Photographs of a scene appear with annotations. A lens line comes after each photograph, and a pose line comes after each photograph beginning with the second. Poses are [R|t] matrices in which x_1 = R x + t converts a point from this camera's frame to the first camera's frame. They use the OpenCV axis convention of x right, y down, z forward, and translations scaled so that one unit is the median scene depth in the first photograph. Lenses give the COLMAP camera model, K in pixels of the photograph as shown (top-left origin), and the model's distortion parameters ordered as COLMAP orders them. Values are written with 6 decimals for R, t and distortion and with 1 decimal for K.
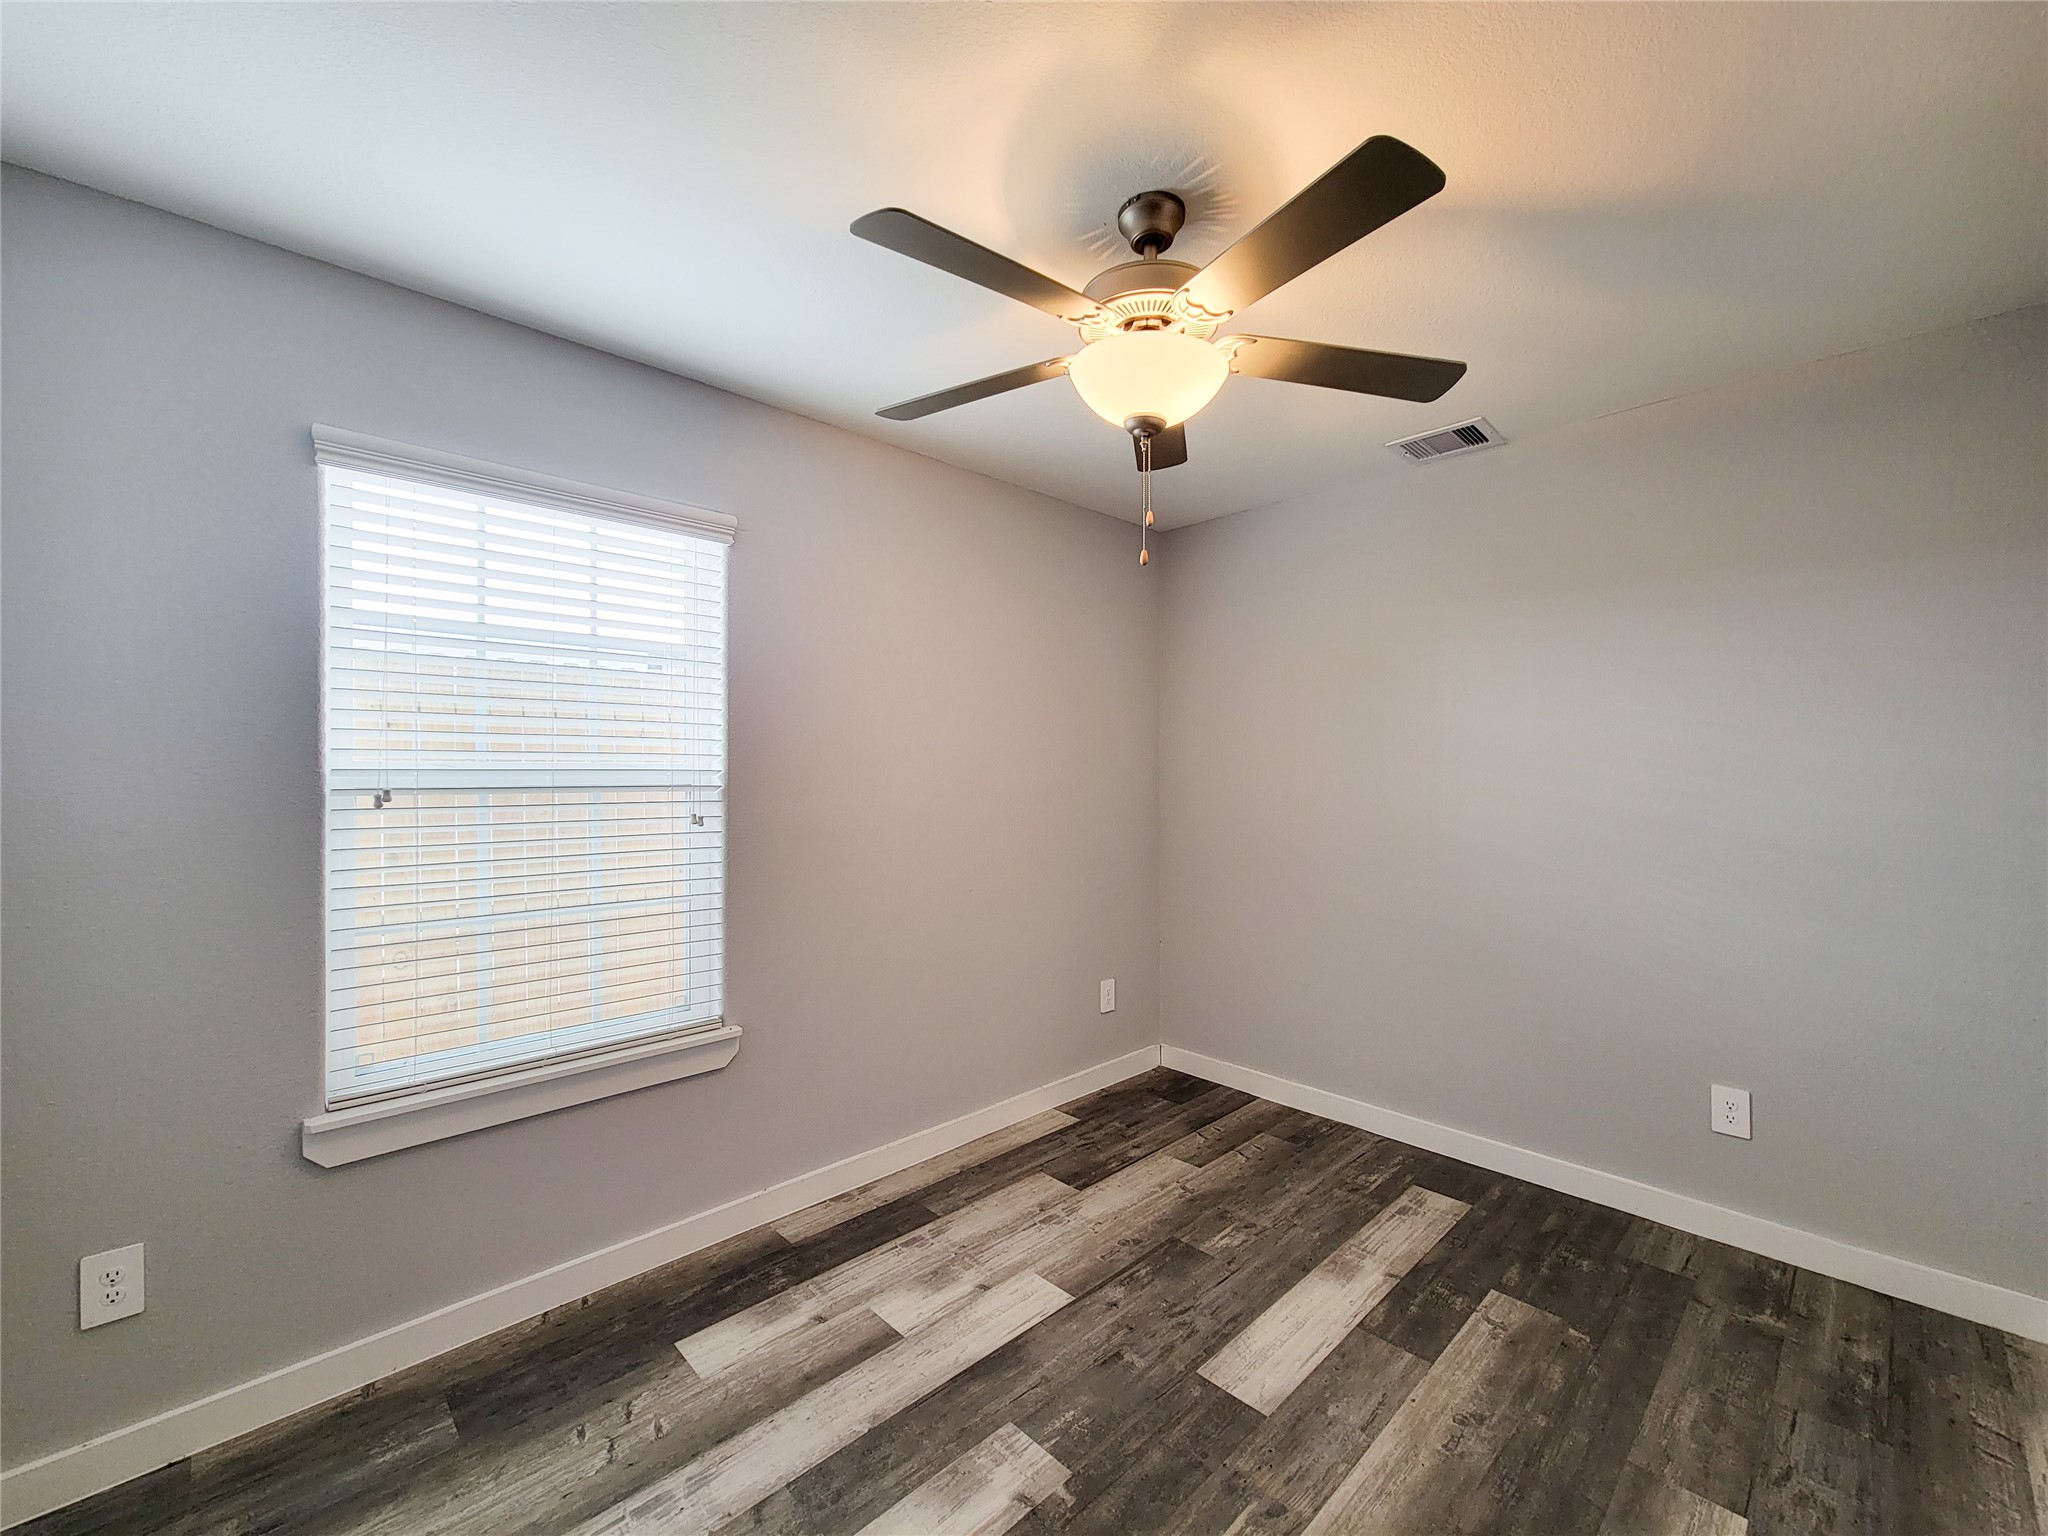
lens RADIAL K [[847.1, 0, 1028.8], [0, 847.1, 772.7], [0, 0, 1]] dist [0.007440, -0.004179]
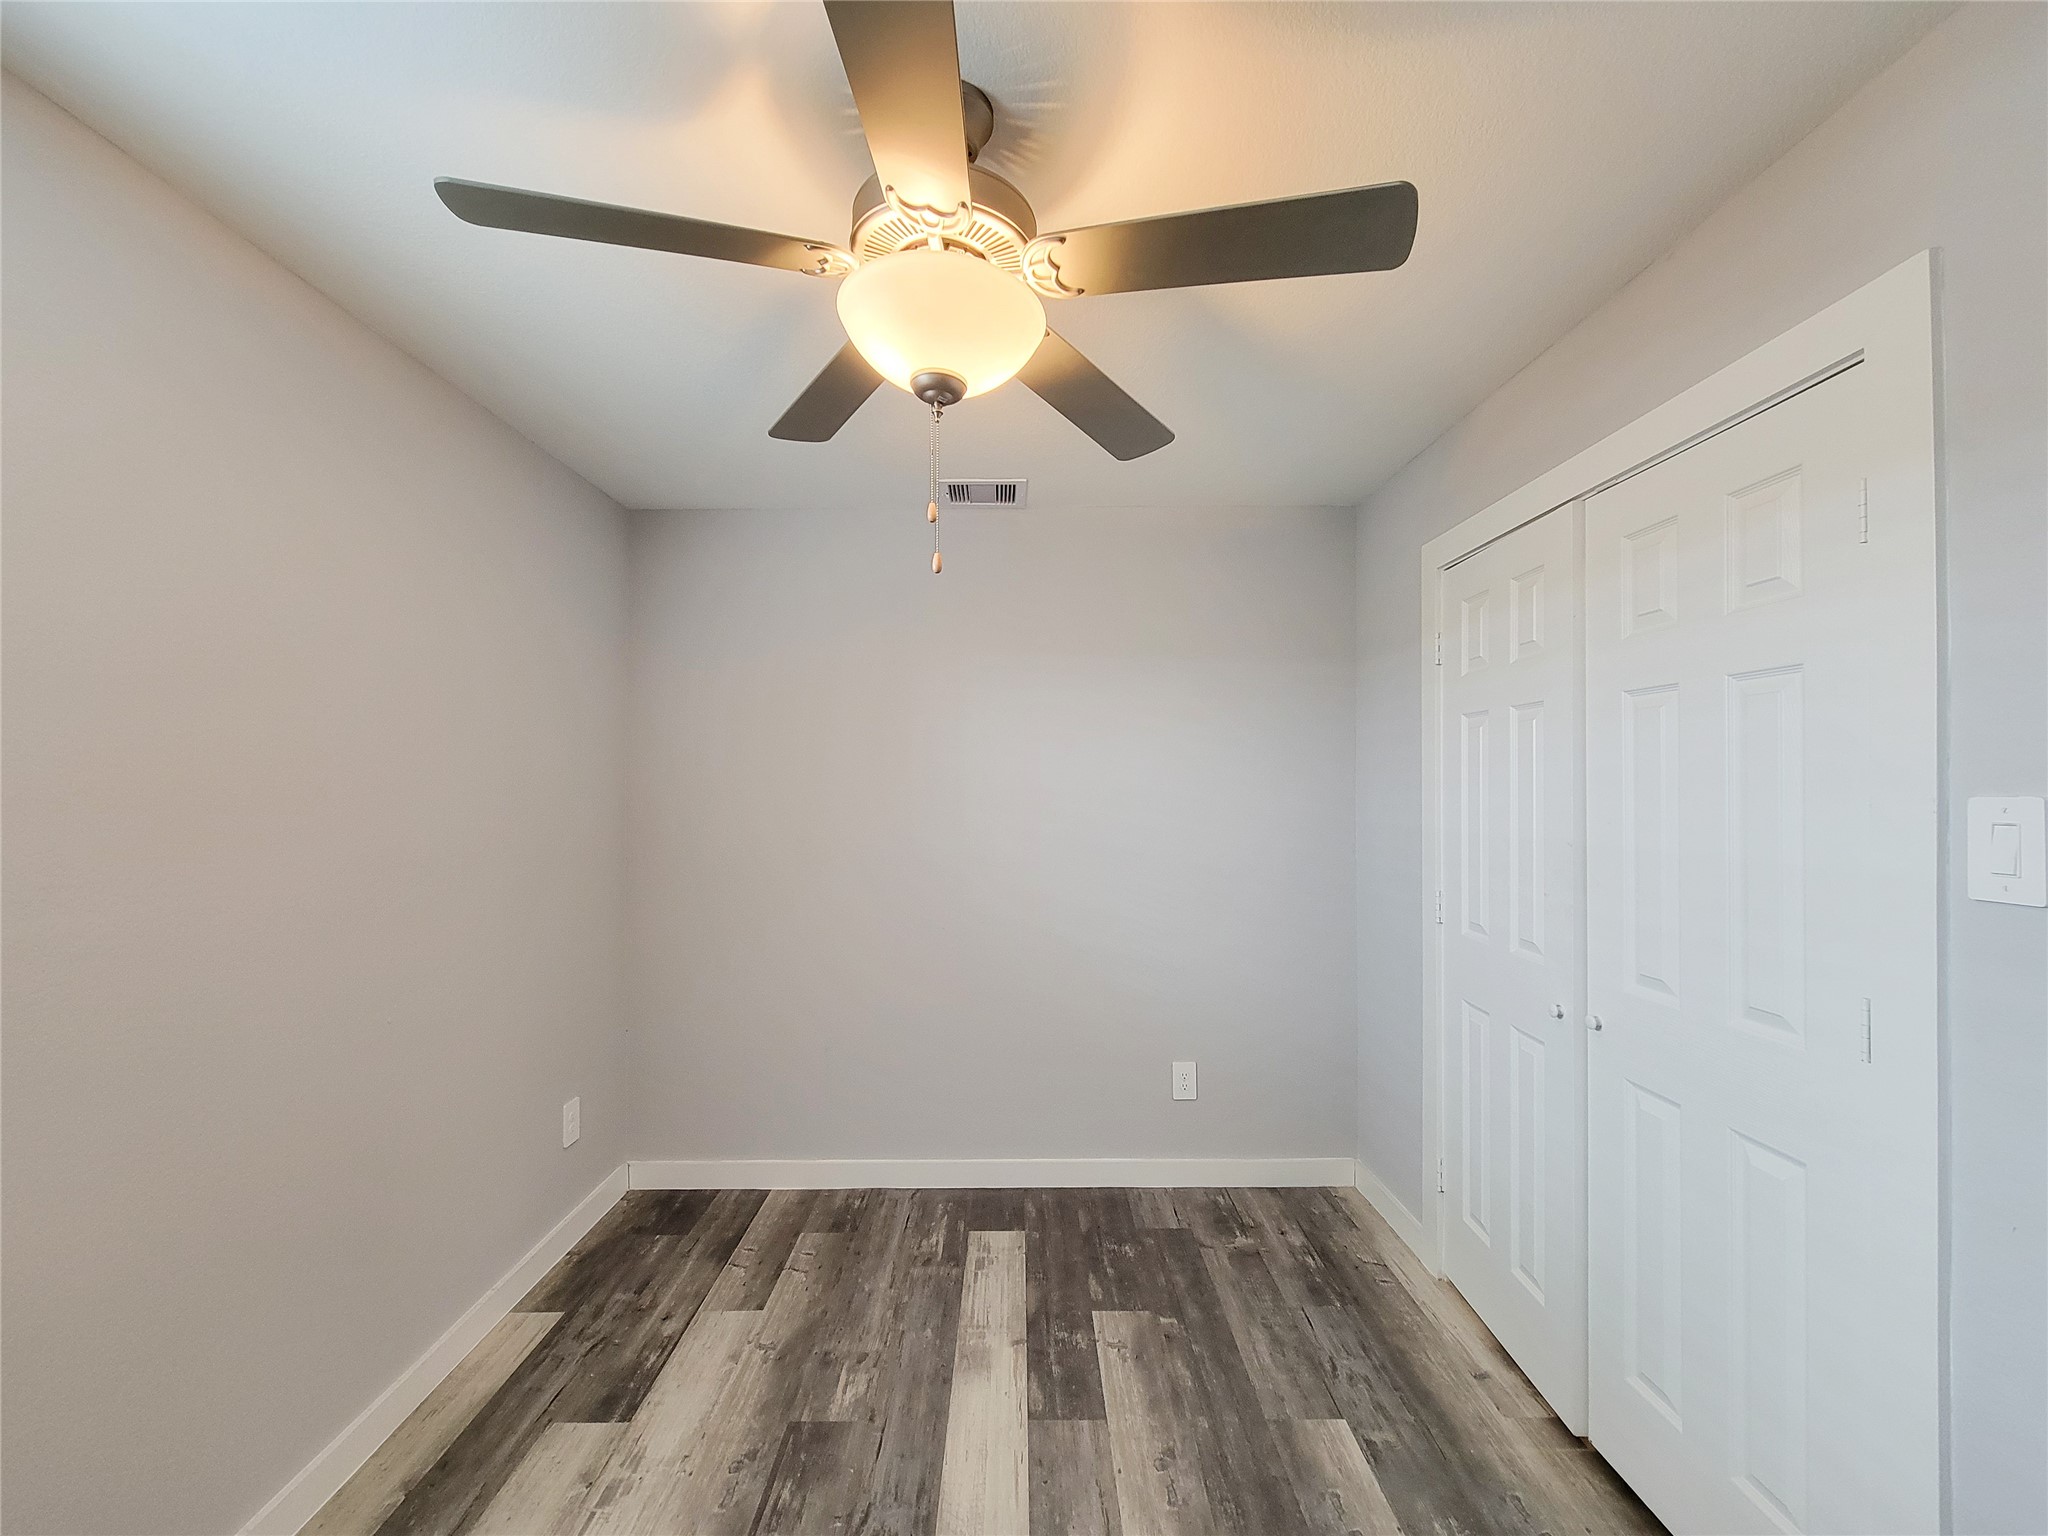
lens RADIAL K [[847.1, 0, 1033.9], [0, 847.1, 784.0], [0, 0, 1]] dist [0.007440, -0.004179]
pose [[0.687882, 0.001249, 0.725821, -0.245088], [0.004225, 0.999975, -0.005725, -0.036464], [-0.725810, 0.007005, 0.687859, 0.292789]]
